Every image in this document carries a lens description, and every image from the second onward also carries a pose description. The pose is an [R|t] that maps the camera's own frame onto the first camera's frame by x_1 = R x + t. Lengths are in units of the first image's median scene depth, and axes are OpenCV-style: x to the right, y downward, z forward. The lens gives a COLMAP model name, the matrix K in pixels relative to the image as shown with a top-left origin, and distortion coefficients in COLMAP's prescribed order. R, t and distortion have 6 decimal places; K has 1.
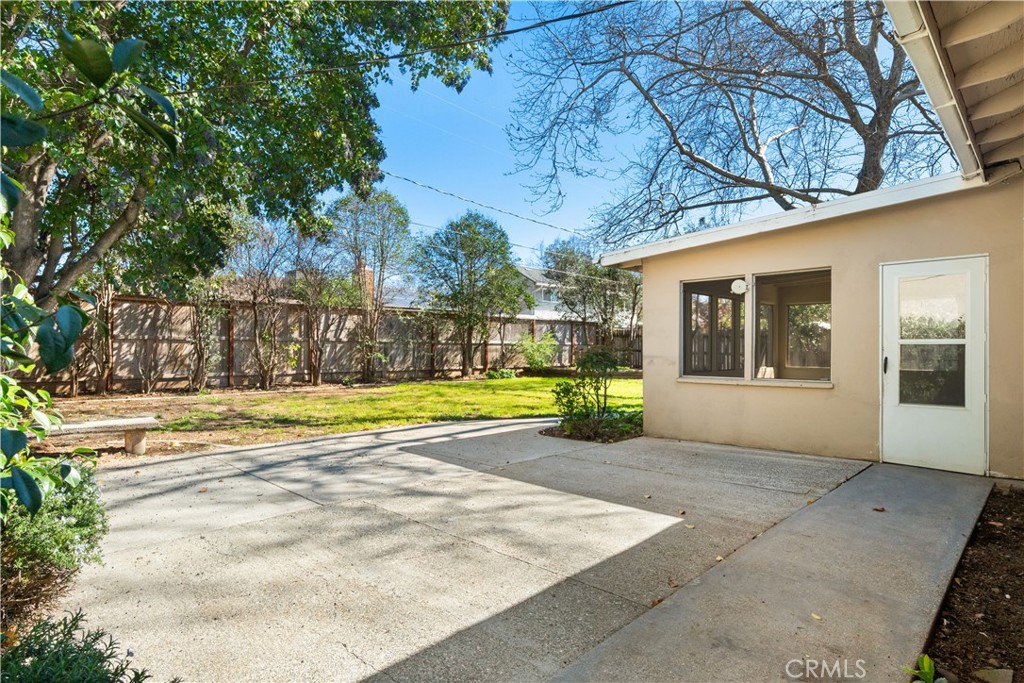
lens RADIAL K [[535.2, 0, 507.6], [0, 535.2, 342.3], [0, 0, 1]] dist [-0.005492, -0.000264]
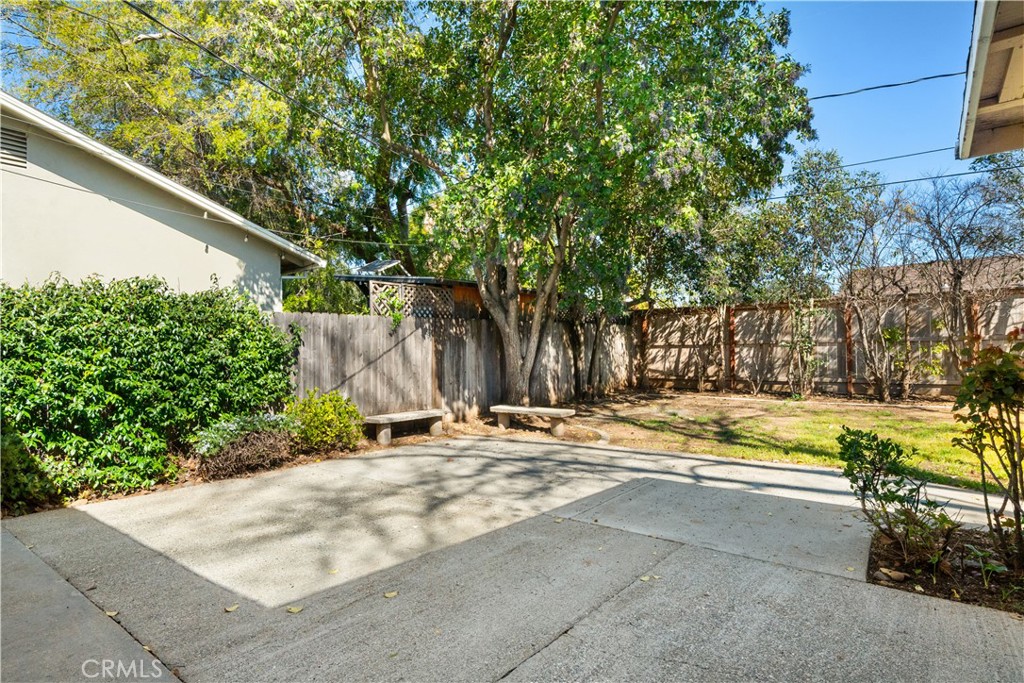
lens RADIAL K [[535.2, 0, 507.6], [0, 535.2, 342.3], [0, 0, 1]] dist [-0.005492, -0.000264]
pose [[0.123151, -0.020377, -0.992179, 0.324751], [0.024048, 0.999557, -0.017544, -0.002001], [0.992096, -0.021699, 0.123587, 0.369854]]
